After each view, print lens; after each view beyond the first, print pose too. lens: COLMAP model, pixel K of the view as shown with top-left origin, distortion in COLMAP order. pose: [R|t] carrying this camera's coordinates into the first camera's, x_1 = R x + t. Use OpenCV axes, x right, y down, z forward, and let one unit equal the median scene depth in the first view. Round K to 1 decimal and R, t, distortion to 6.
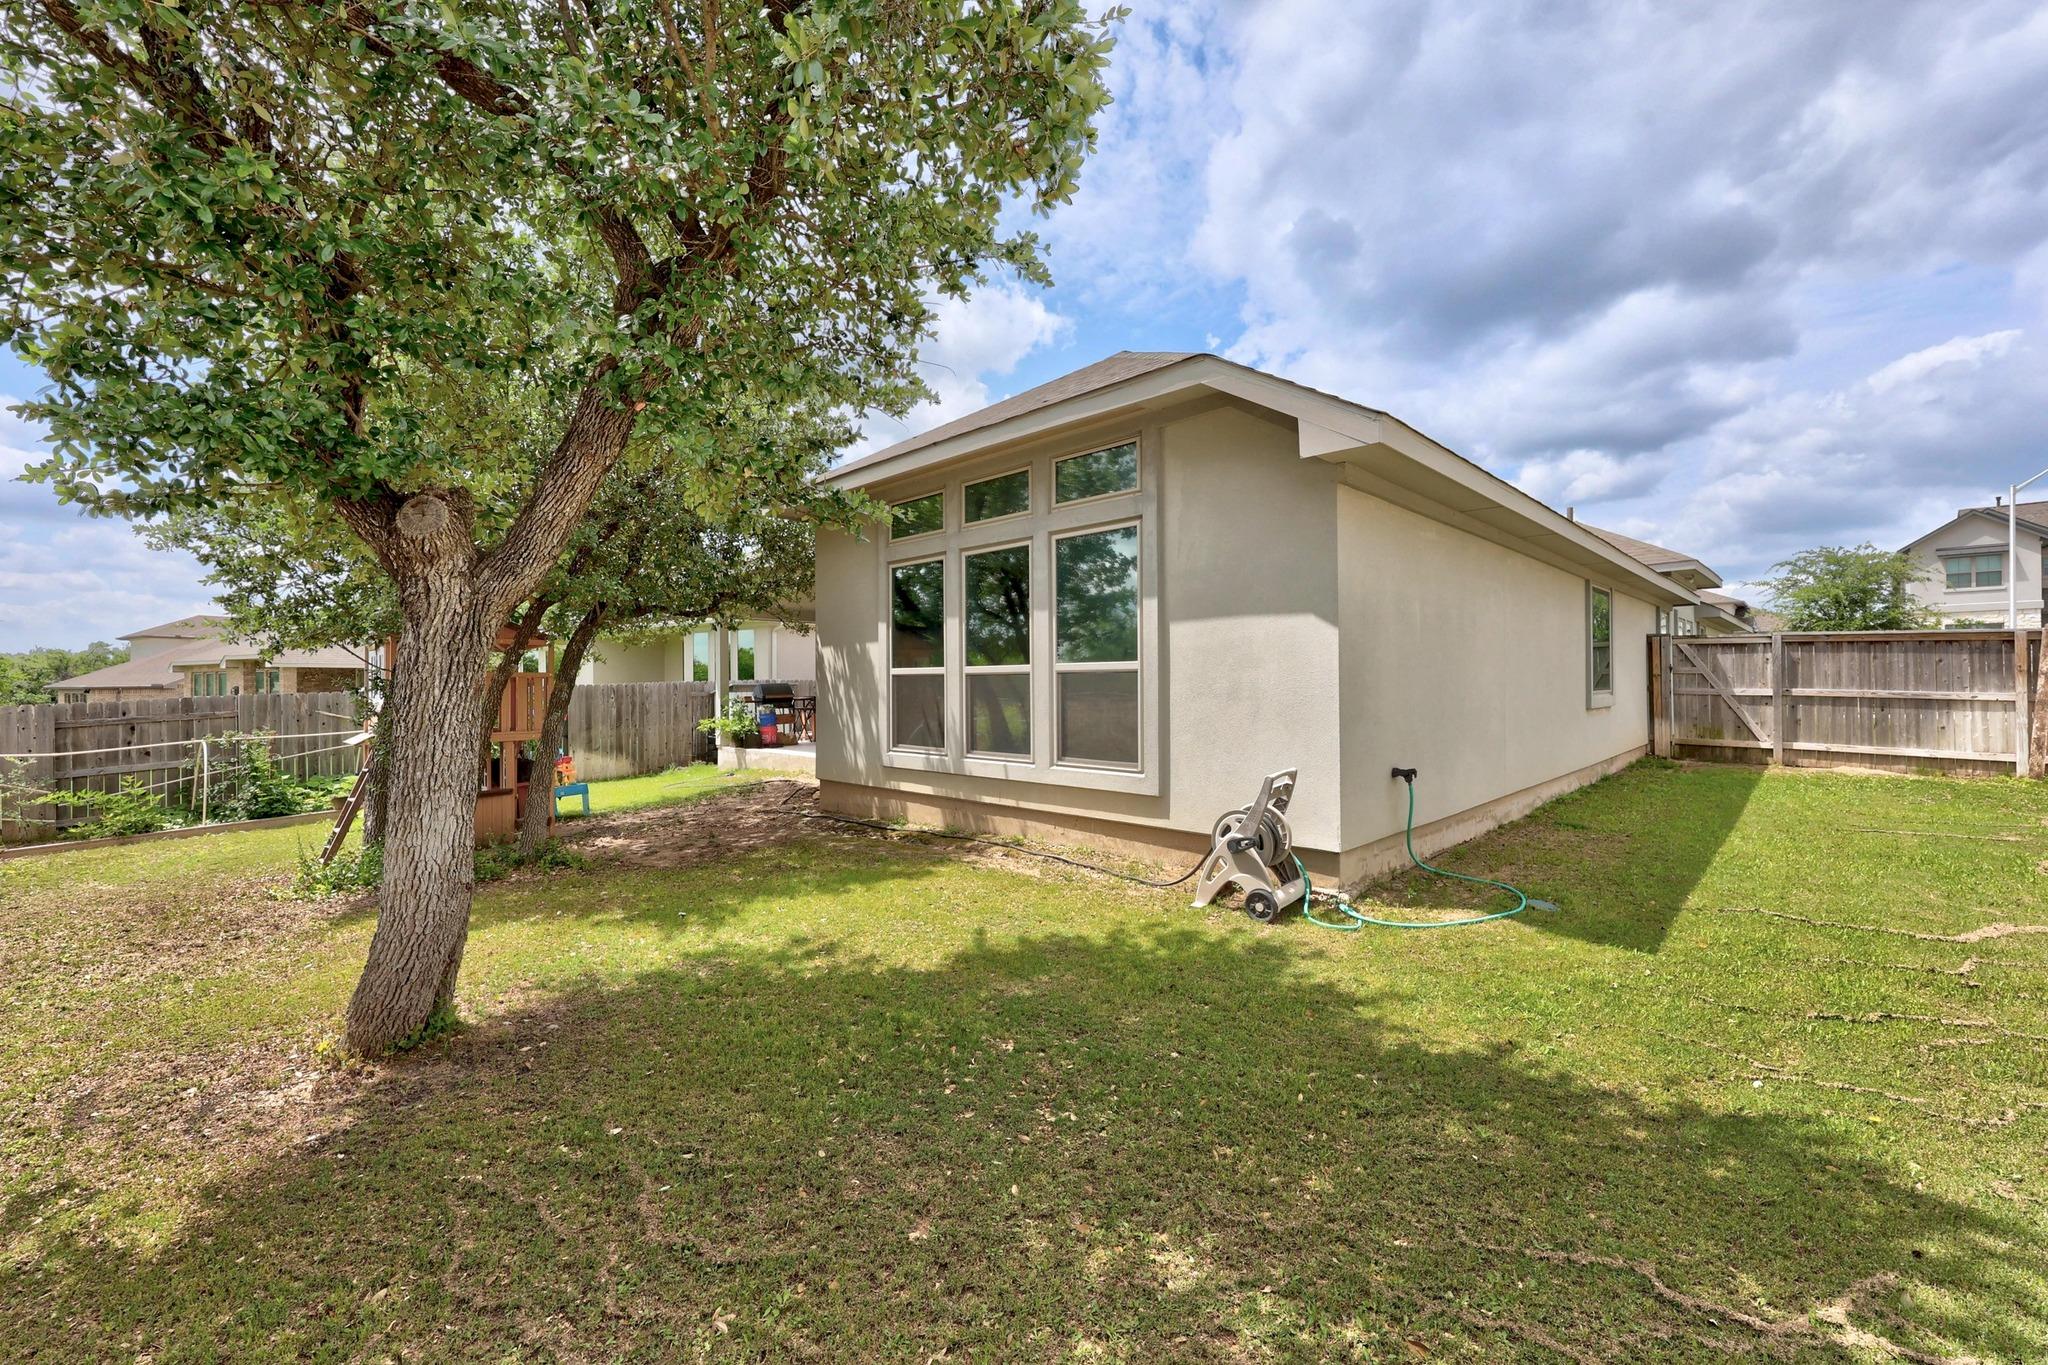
lens RADIAL K [[812.9, 0, 1016.8], [0, 812.9, 680.9], [0, 0, 1]] dist [0.000748, 0.000190]
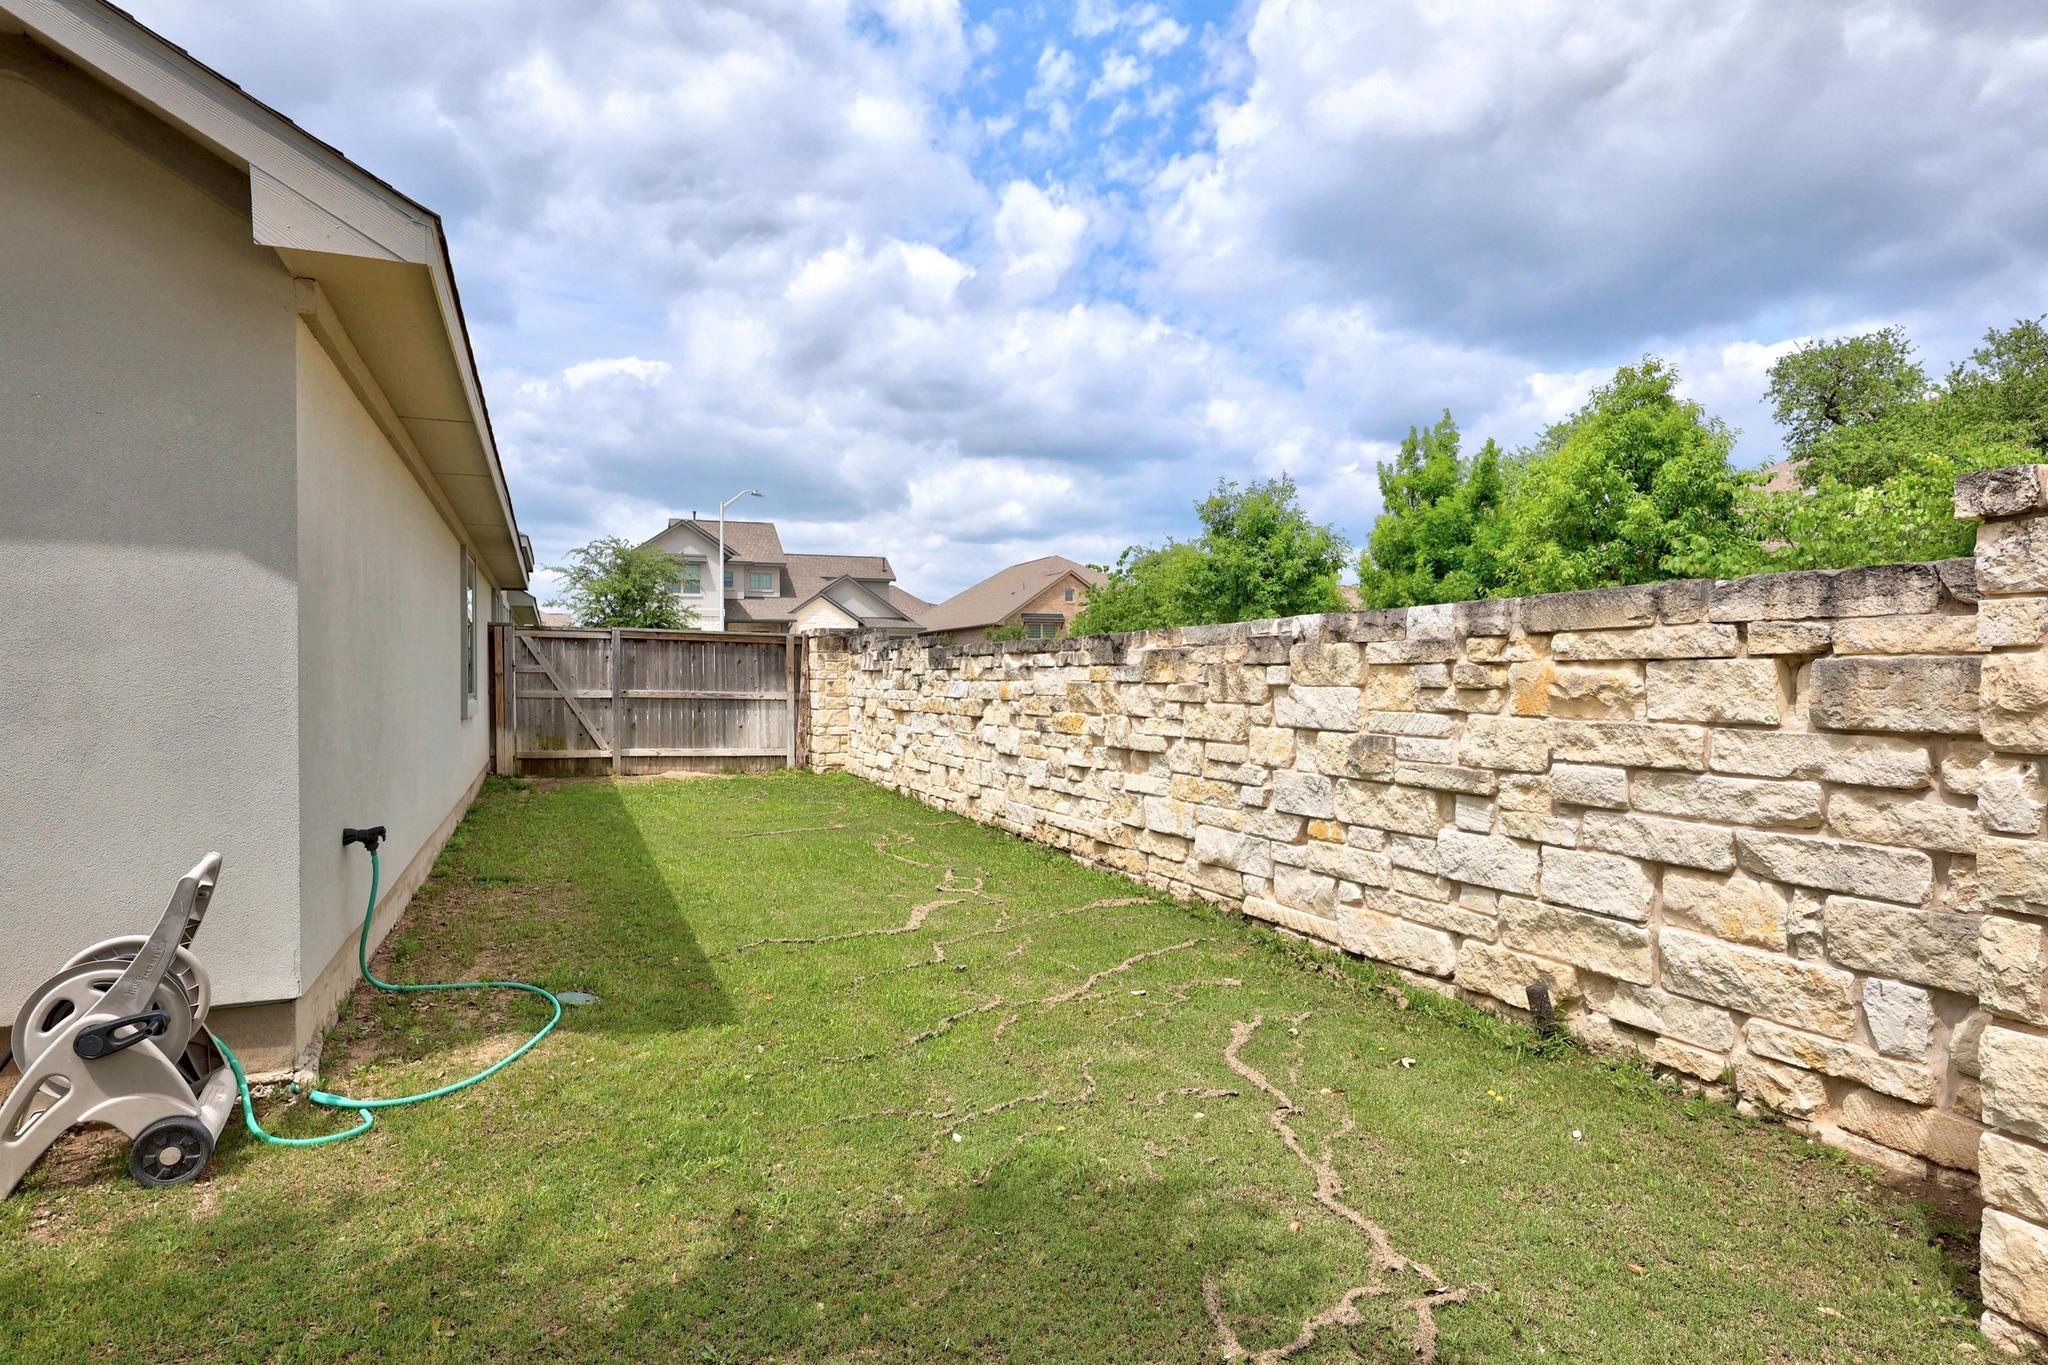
lens RADIAL K [[1129.7, 0, 1024.0], [0, 1129.7, 682.5], [0, 0, 1]] dist [-0.000995, 0.001155]
pose [[0.384782, -0.000422, 0.923007, -0.111855], [-0.000110, 1.000000, 0.000503, 0.001375], [-0.923007, -0.000295, 0.384782, 0.271251]]
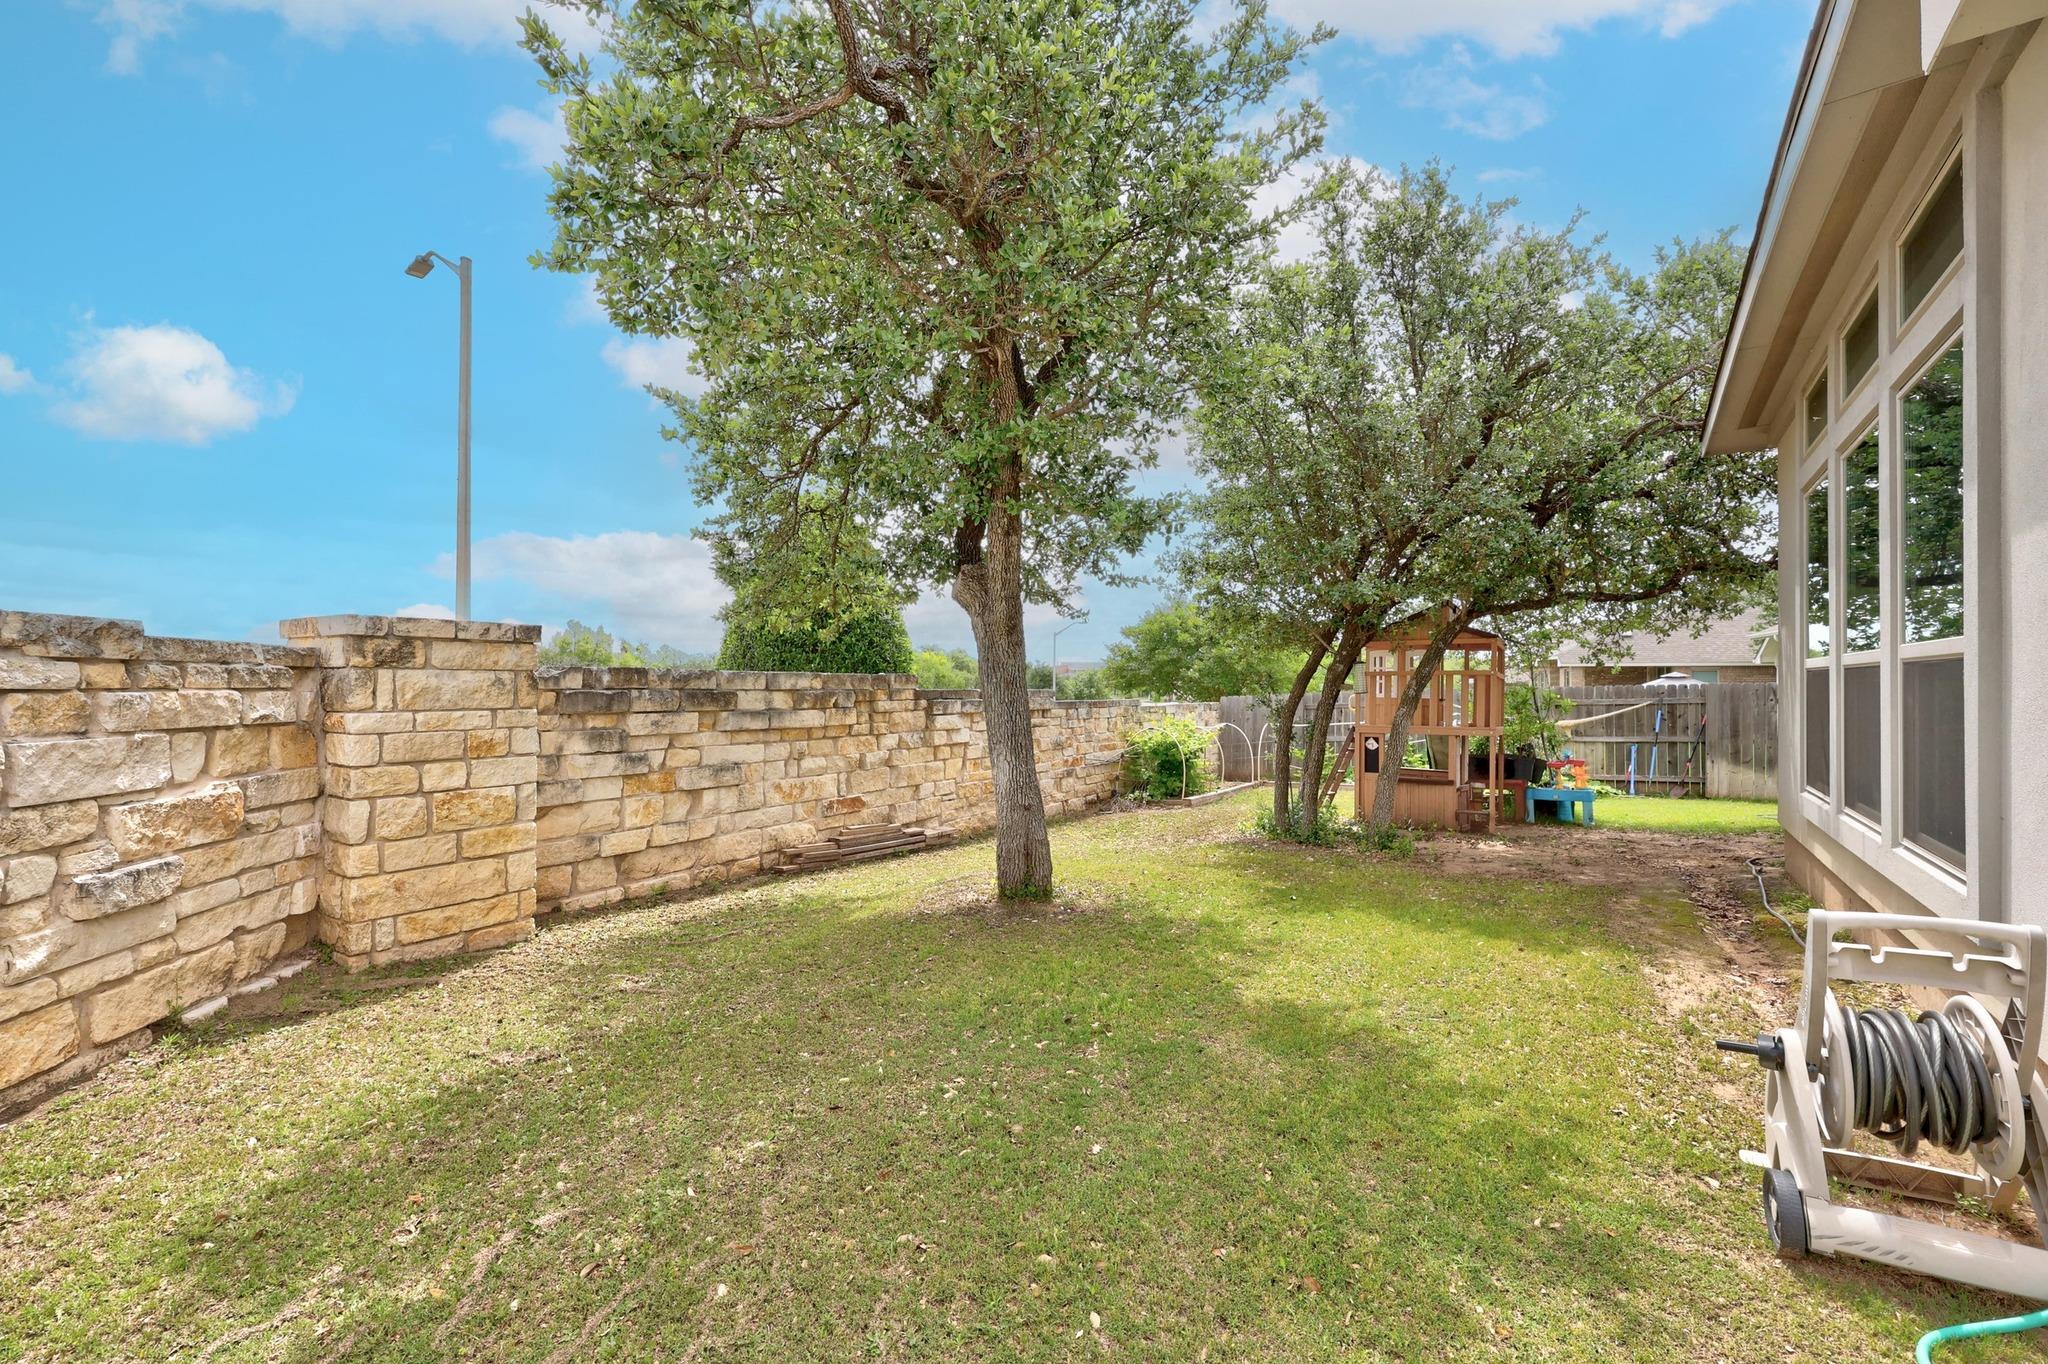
lens RADIAL K [[812.9, 0, 1016.8], [0, 812.9, 680.4], [0, 0, 1]] dist [0.000748, 0.000190]
pose [[0.138880, -0.002111, -0.990307, 0.622375], [0.002852, 0.999994, -0.001731, 0.003165], [0.990305, -0.002583, 0.138886, 0.522731]]
